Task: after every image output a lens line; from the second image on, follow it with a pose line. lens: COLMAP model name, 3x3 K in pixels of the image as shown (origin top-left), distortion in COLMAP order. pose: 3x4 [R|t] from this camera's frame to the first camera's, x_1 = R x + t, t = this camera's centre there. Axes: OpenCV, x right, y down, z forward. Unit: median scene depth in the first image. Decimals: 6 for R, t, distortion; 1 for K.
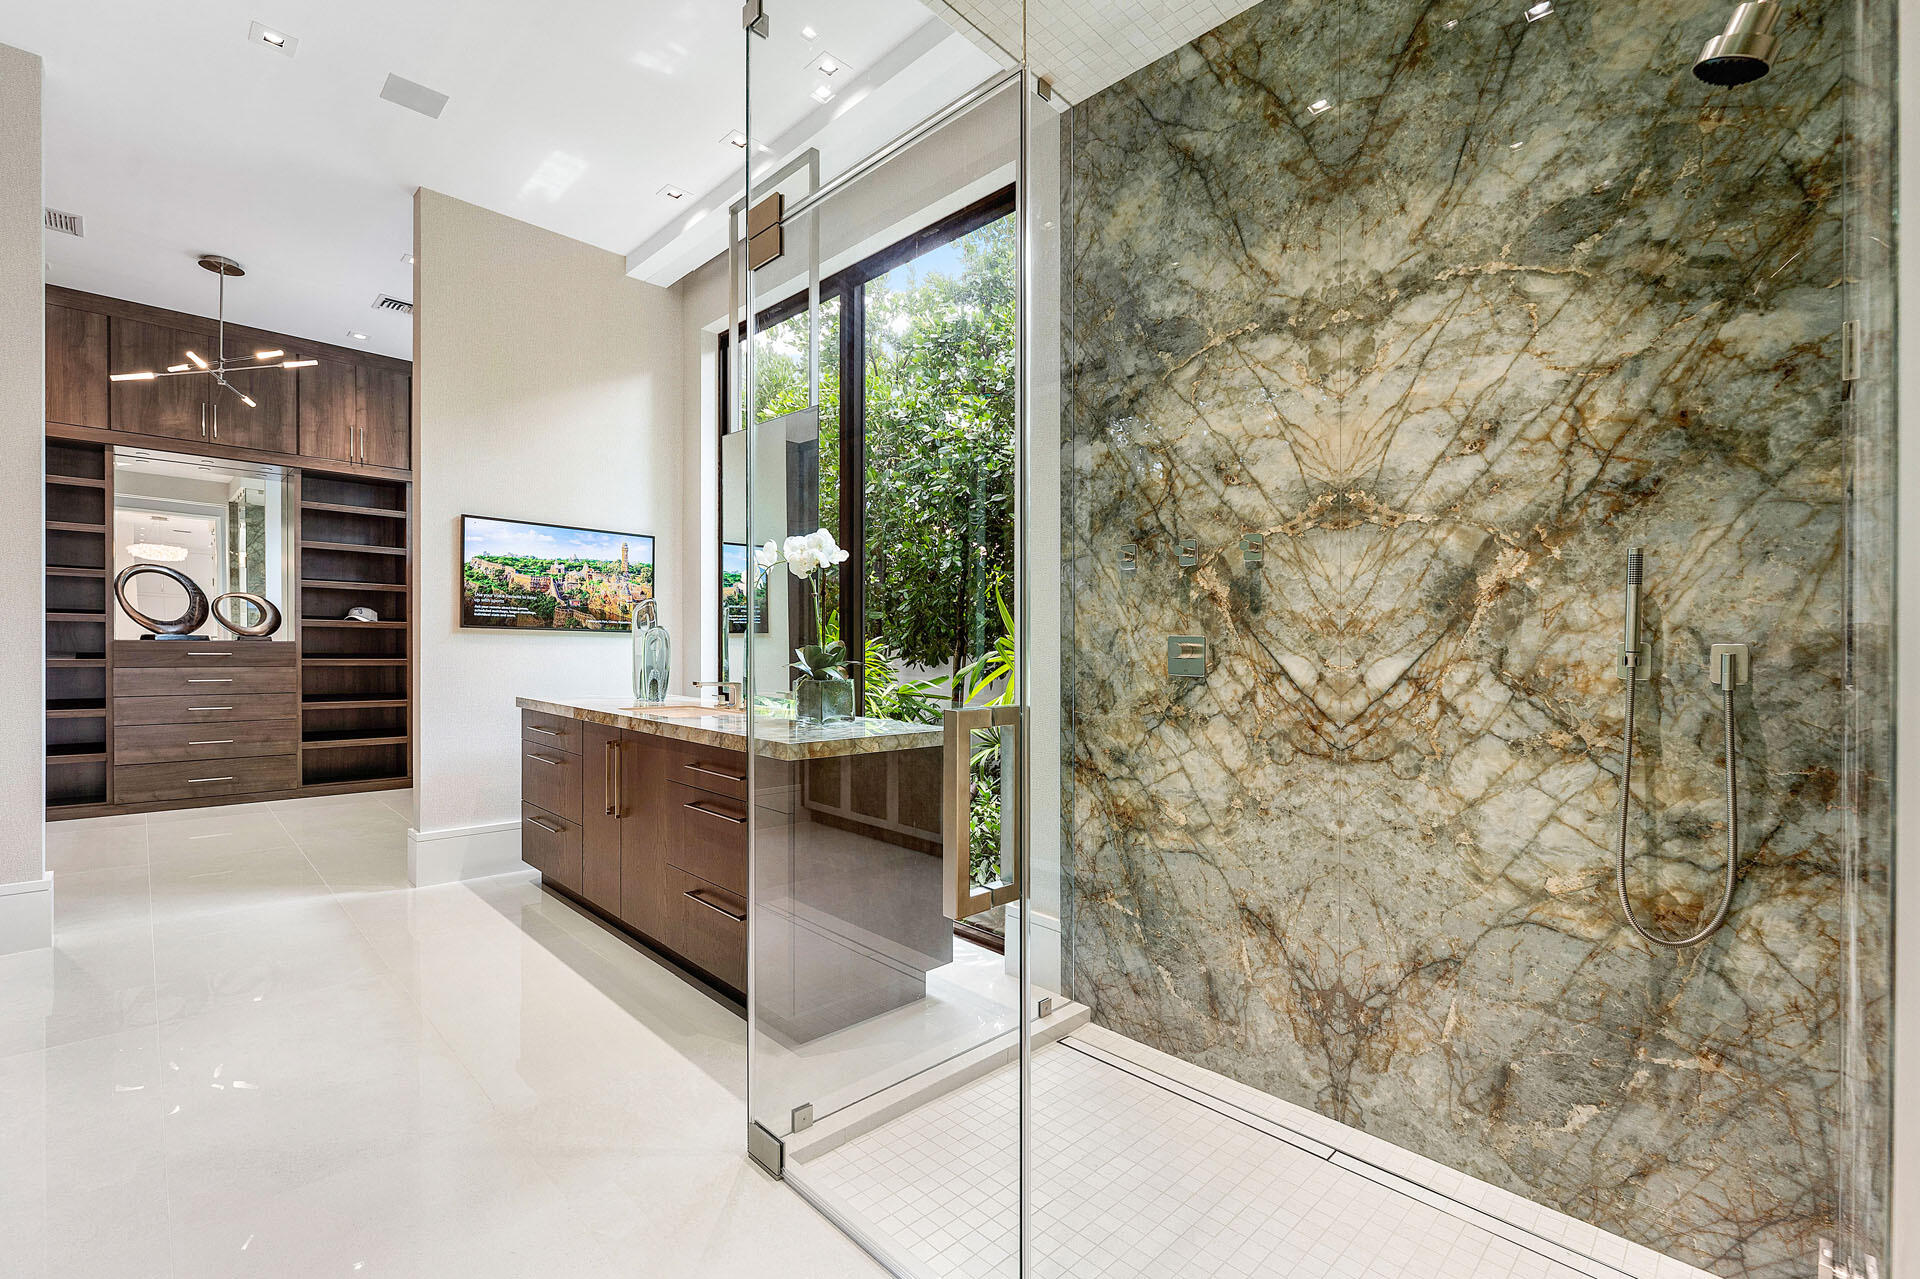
lens RADIAL K [[840.0, 0, 966.0], [0, 840.0, 635.6], [0, 0, 1]] dist [0.003257, -0.000601]
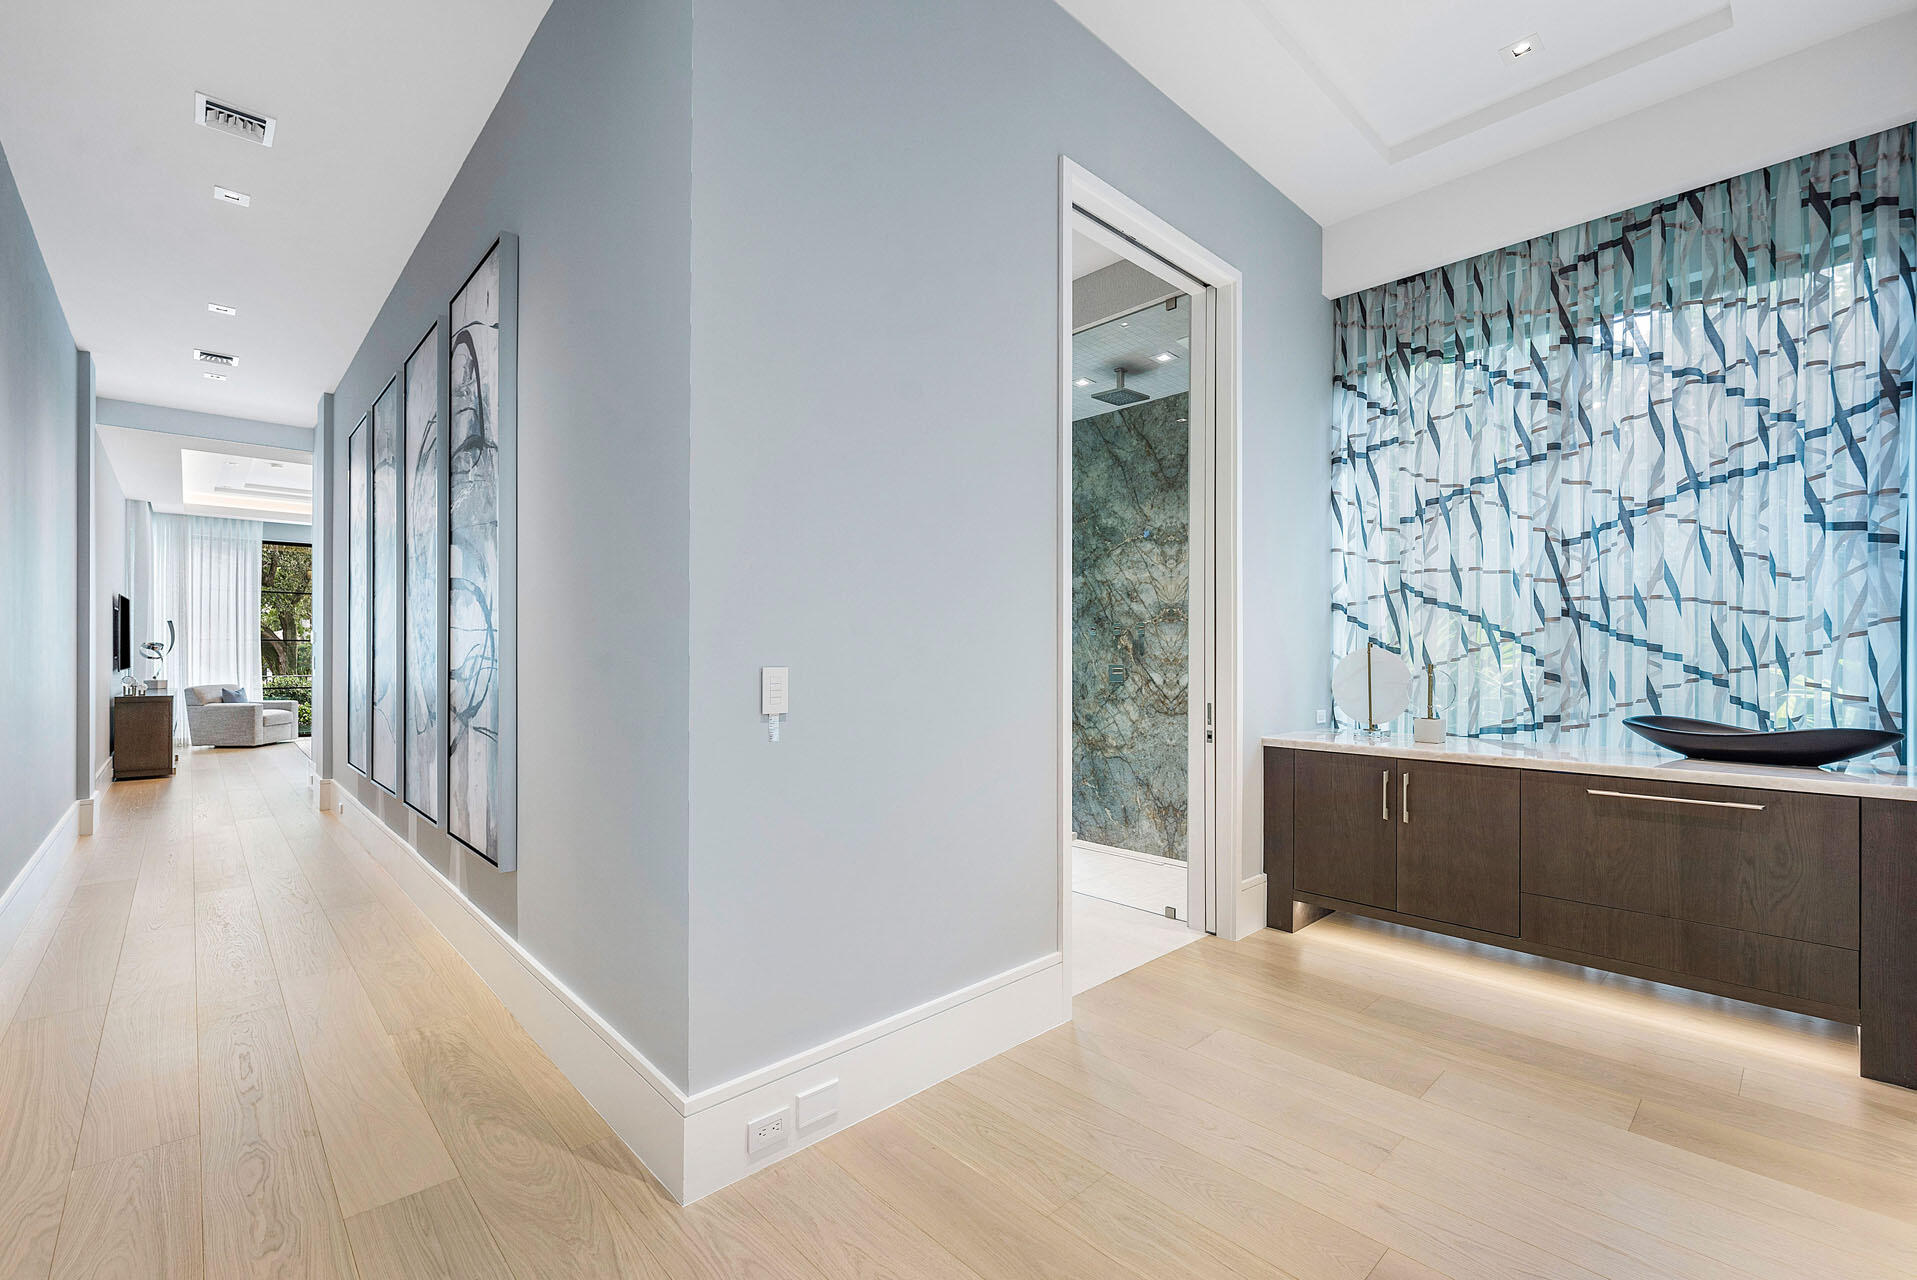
lens RADIAL K [[789.5, 0, 961.5], [0, 789.5, 658.2], [0, 0, 1]] dist [0.000064, 0.000812]
pose [[0.998038, 0.001325, -0.062593, -0.030341], [-0.001328, 0.999999, -0.000013, -0.017377], [0.062593, 0.000096, 0.998039, -1.269110]]
